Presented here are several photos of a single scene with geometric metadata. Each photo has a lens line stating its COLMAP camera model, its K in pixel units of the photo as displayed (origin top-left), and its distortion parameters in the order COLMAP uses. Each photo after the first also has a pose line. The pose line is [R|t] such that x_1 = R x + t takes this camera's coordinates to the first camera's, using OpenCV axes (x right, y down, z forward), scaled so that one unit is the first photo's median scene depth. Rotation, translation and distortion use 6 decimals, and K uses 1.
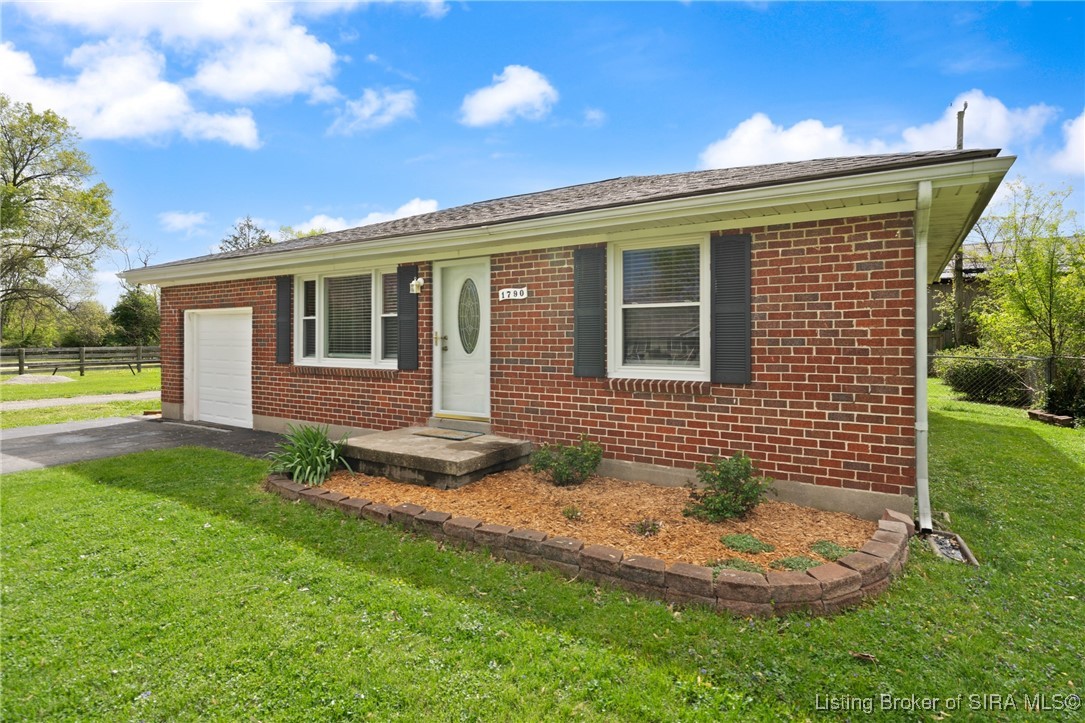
lens RADIAL K [[563.5, 0, 543.5], [0, 563.5, 338.9], [0, 0, 1]] dist [0.002106, 0.000430]
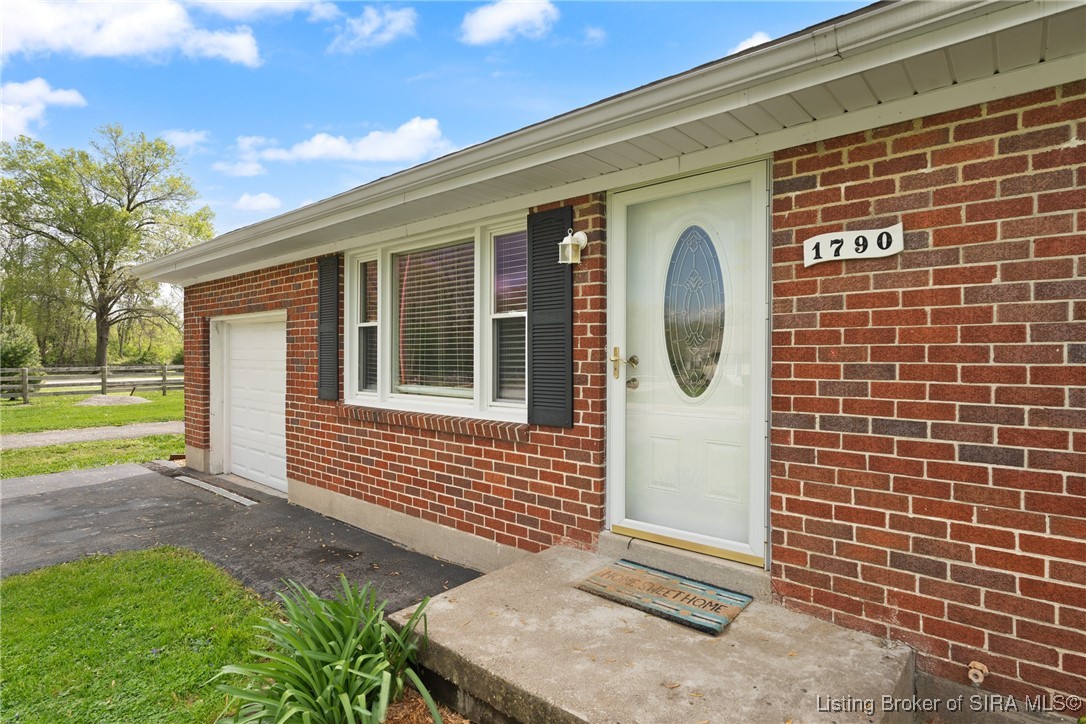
lens RADIAL K [[560.3, 0, 543.0], [0, 560.3, 362.0], [0, 0, 1]] dist [-0.001254, 0.000072]
pose [[0.990133, 0.003802, -0.140080, -0.183696], [-0.002547, 0.999955, 0.009141, -0.004509], [0.140108, -0.008694, 0.990098, 0.537286]]
